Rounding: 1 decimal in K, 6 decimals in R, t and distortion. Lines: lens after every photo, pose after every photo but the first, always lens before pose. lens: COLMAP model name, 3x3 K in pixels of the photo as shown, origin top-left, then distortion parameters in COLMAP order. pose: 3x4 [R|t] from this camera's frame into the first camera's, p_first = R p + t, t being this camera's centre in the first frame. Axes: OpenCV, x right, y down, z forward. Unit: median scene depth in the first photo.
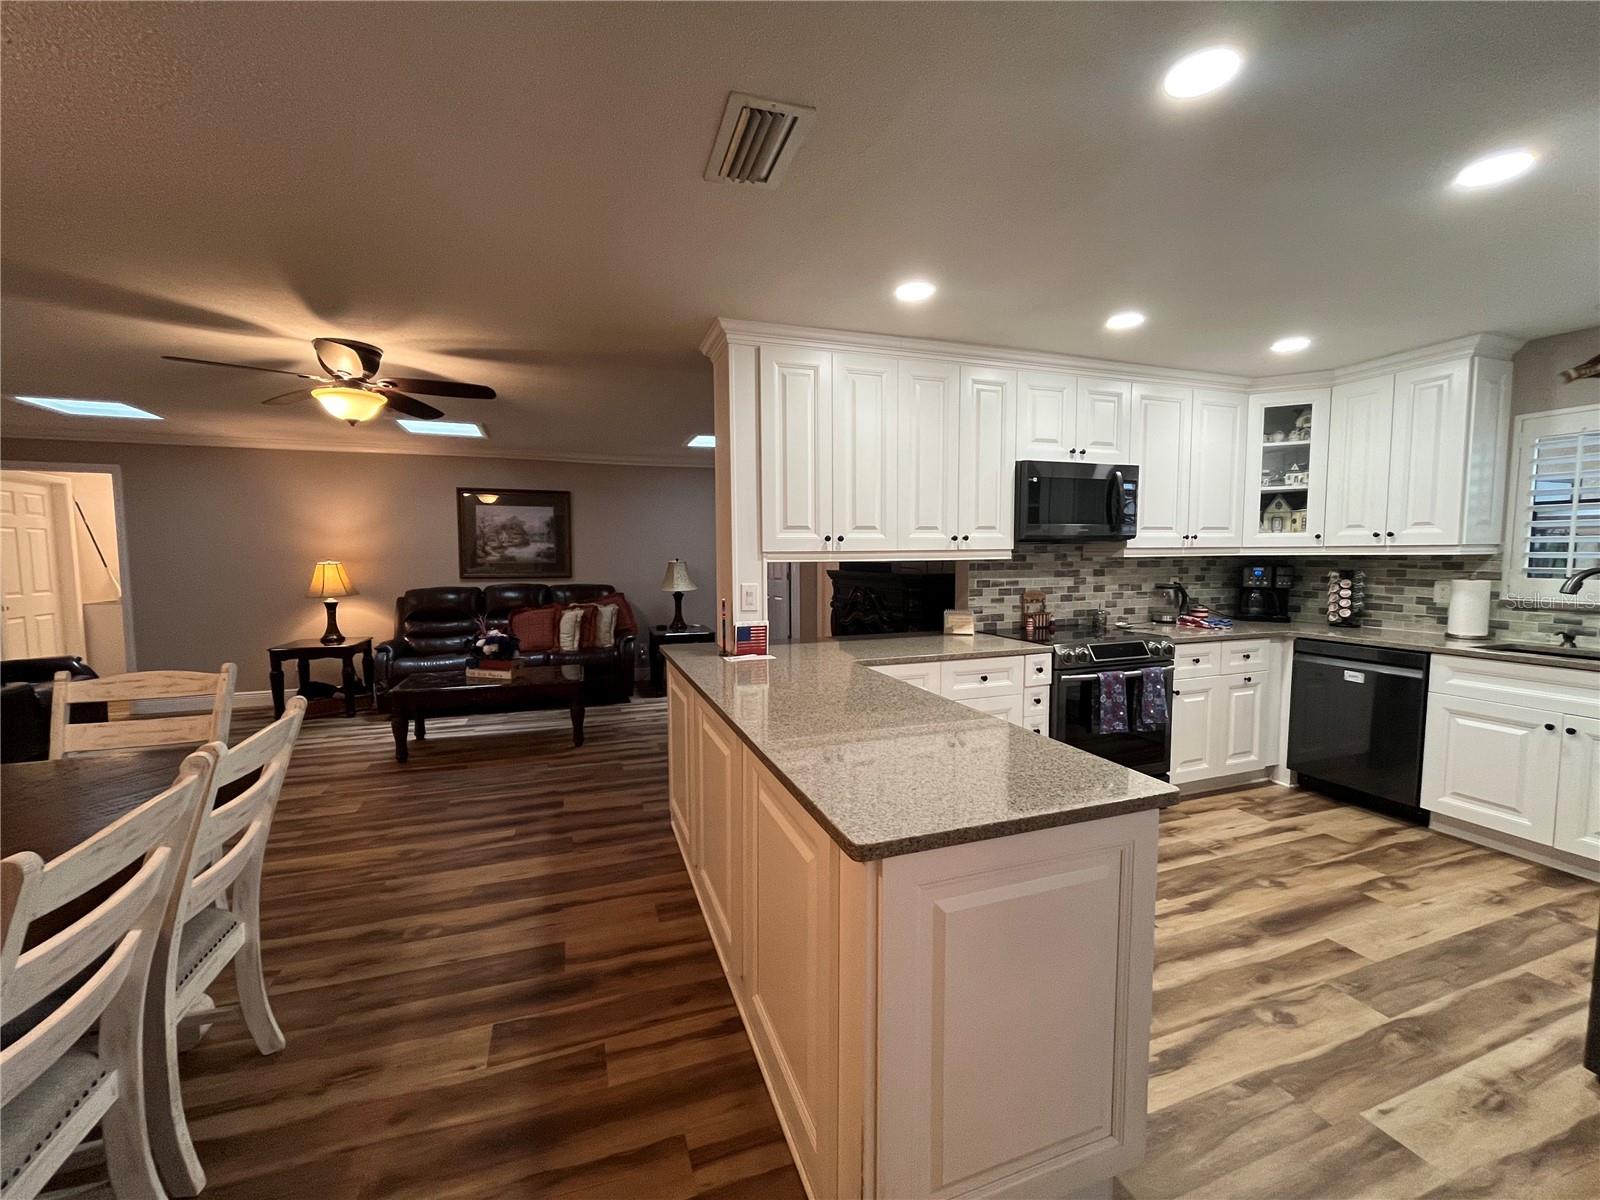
lens RADIAL K [[649.7, 0, 797.0], [0, 649.7, 601.0], [0, 0, 1]] dist [-0.002453, -0.000272]
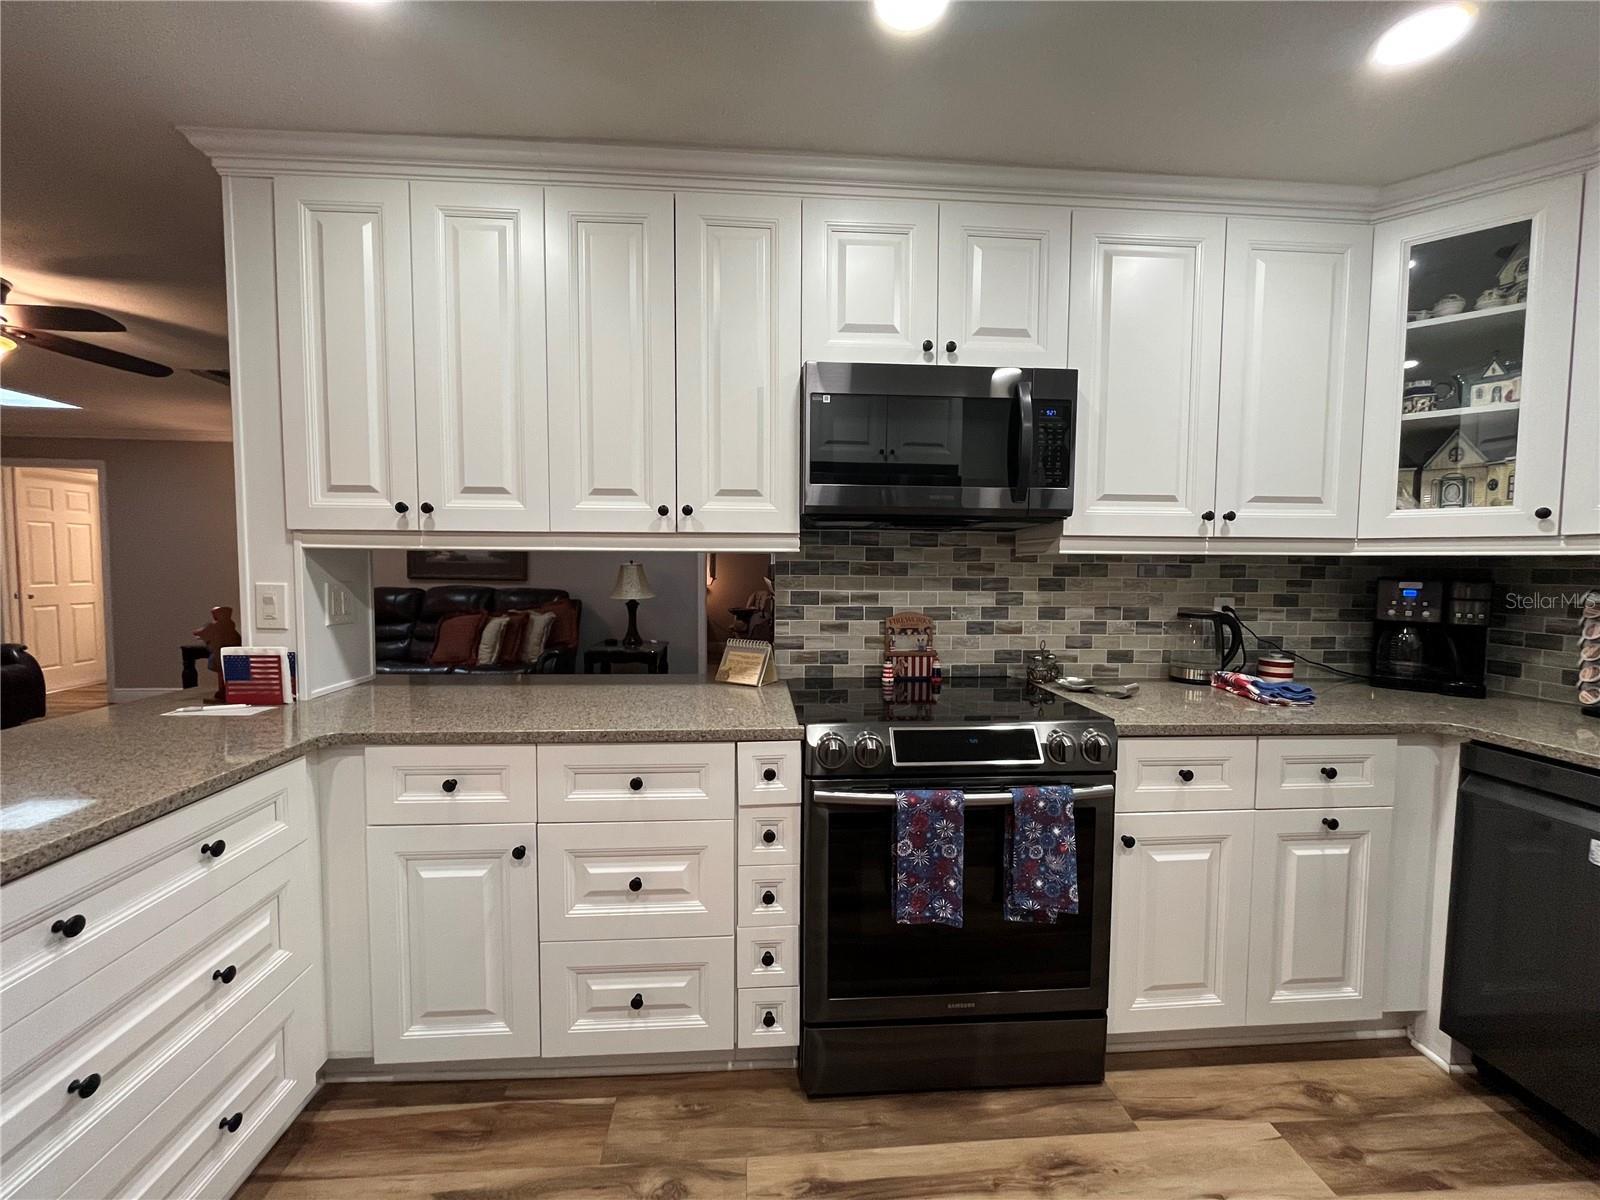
lens RADIAL K [[649.7, 0, 800.4], [0, 649.7, 600.0], [0, 0, 1]] dist [-0.002453, -0.000272]
pose [[0.964010, 0.029584, -0.264213, 0.462618], [-0.035014, 0.999261, -0.015864, -0.016028], [0.263549, 0.024544, 0.964334, 0.470467]]
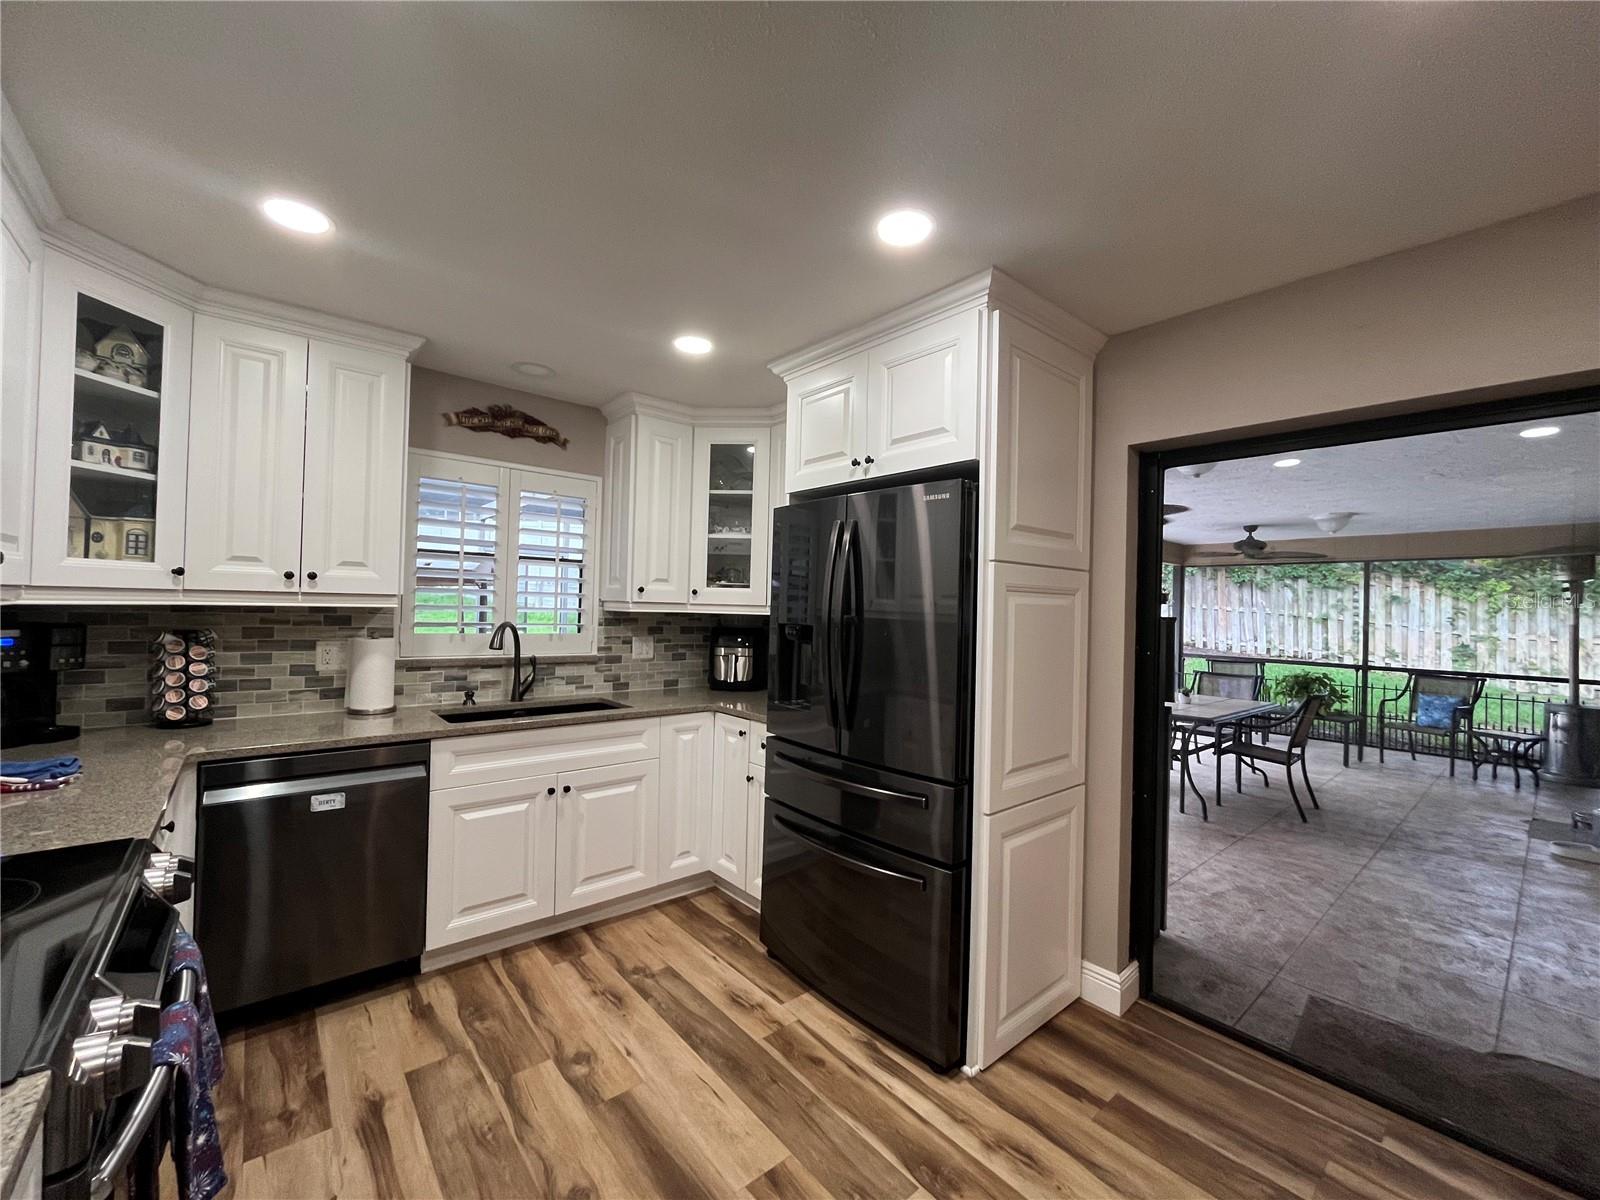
lens RADIAL K [[649.7, 0, 800.9], [0, 649.7, 598.2], [0, 0, 1]] dist [-0.002453, -0.000272]
pose [[-0.352378, 0.007653, 0.935826, 0.106481], [0.045787, 0.998910, 0.009072, -0.062042], [-0.934737, 0.046046, -0.352344, 0.754155]]
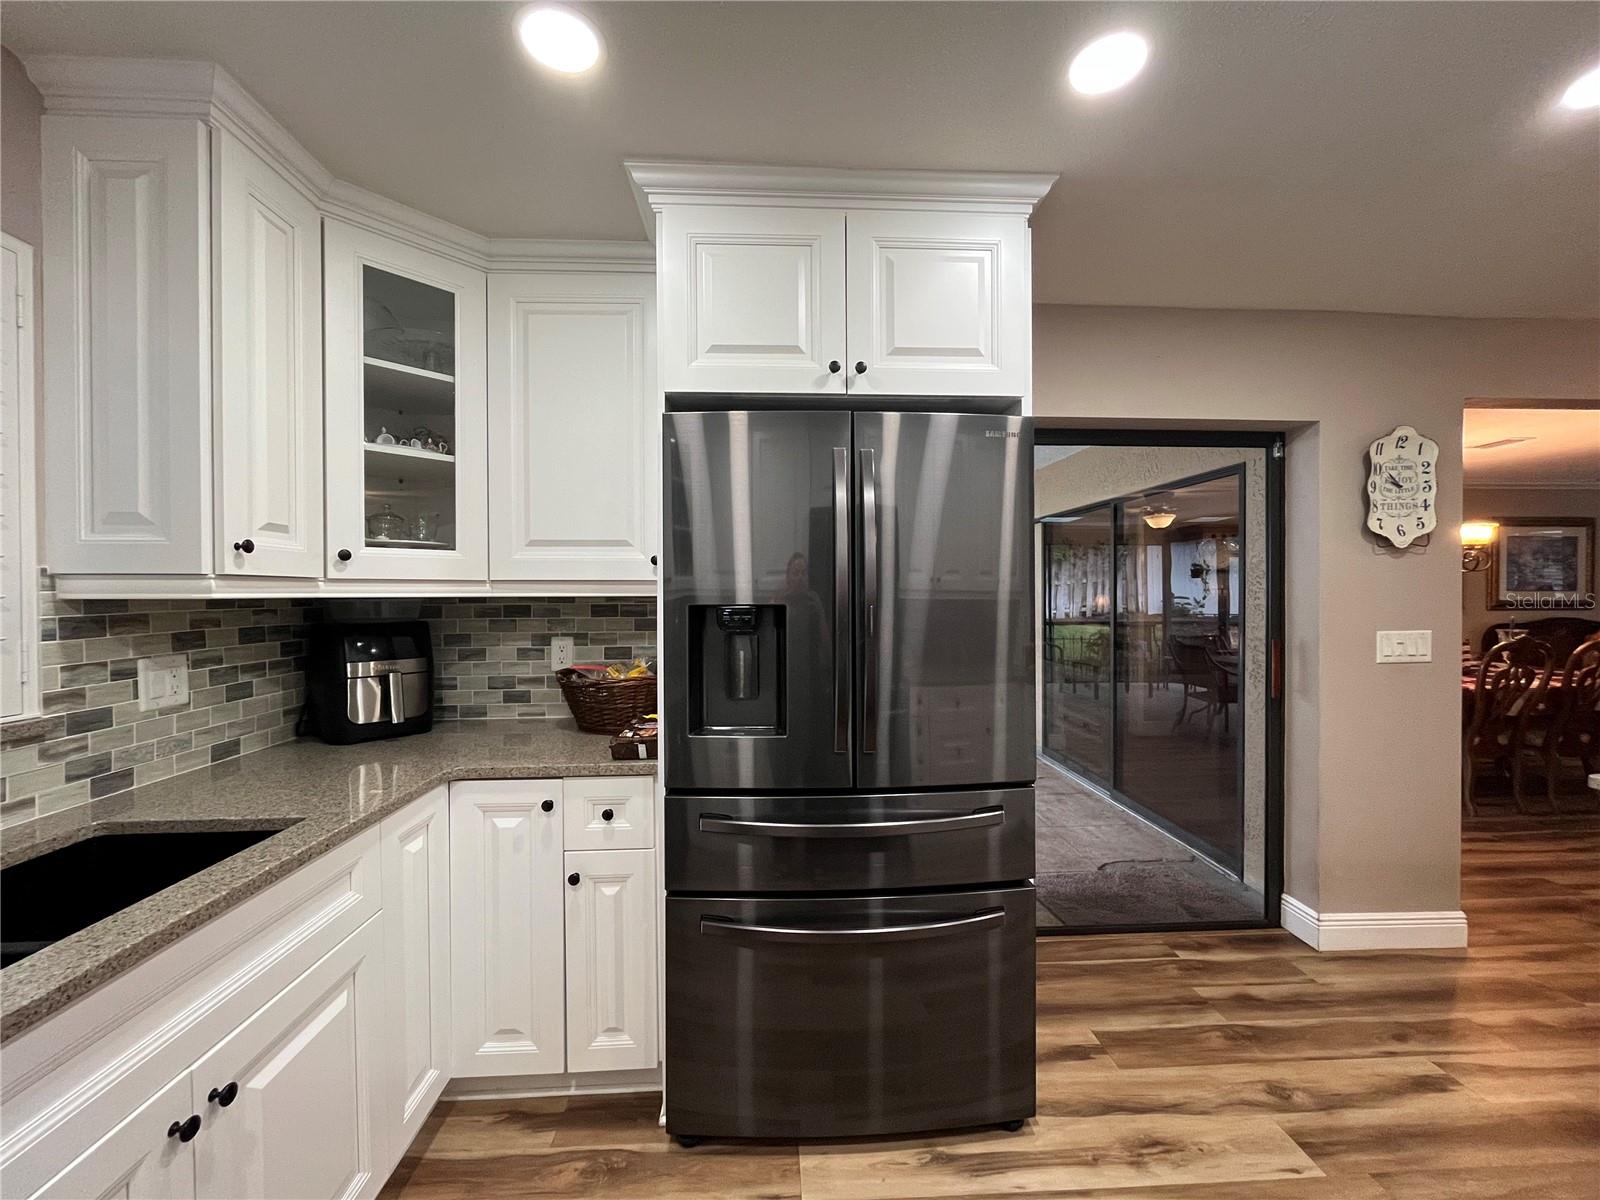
lens RADIAL K [[649.7, 0, 801.7], [0, 649.7, 597.8], [0, 0, 1]] dist [-0.002453, -0.000272]
pose [[-0.957593, 0.006750, 0.288044, 0.596157], [0.030528, 0.996475, 0.078137, -0.065405], [-0.286501, 0.083617, -0.954424, 0.921171]]
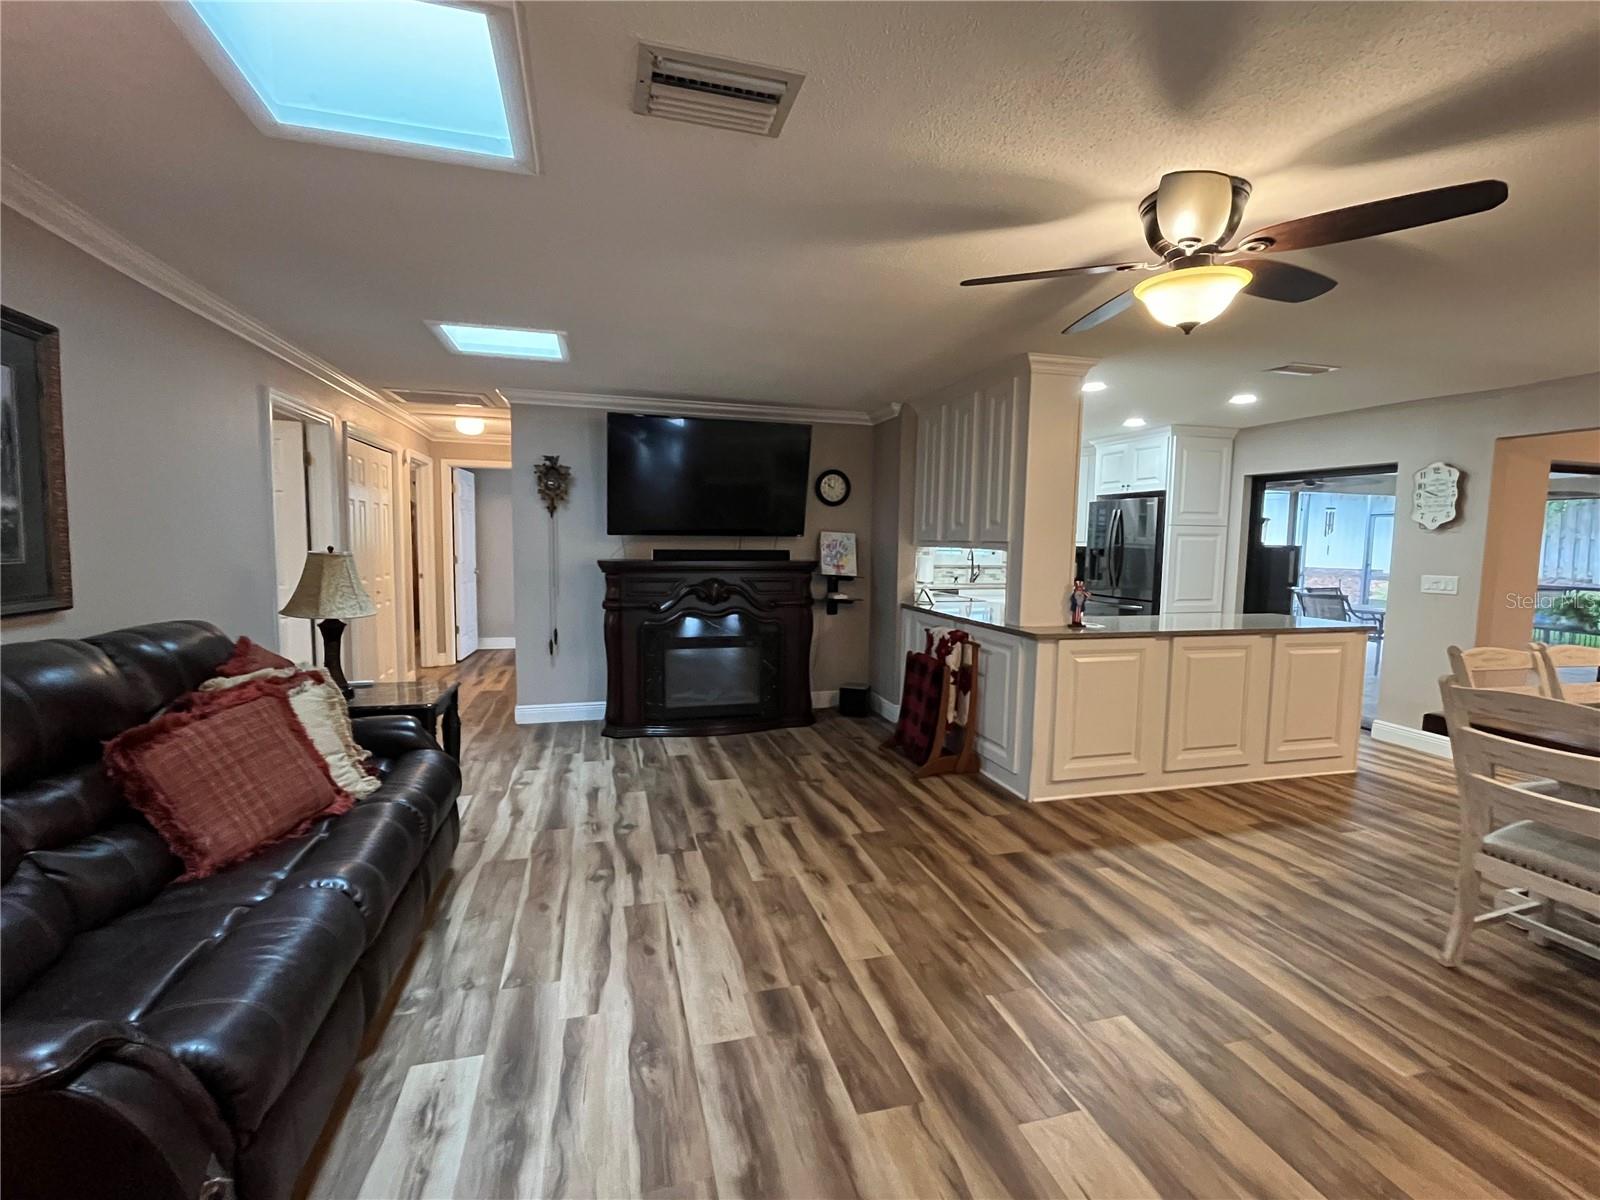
lens RADIAL K [[710.3, 0, 801.0], [0, 710.3, 600.1], [0, 0, 1]] dist [-0.001423, -0.000573]
pose [[0.068538, -0.081534, 0.994311, -1.250180], [0.059567, 0.995211, 0.077502, -0.087660], [-0.995869, 0.053916, 0.073066, 1.191844]]
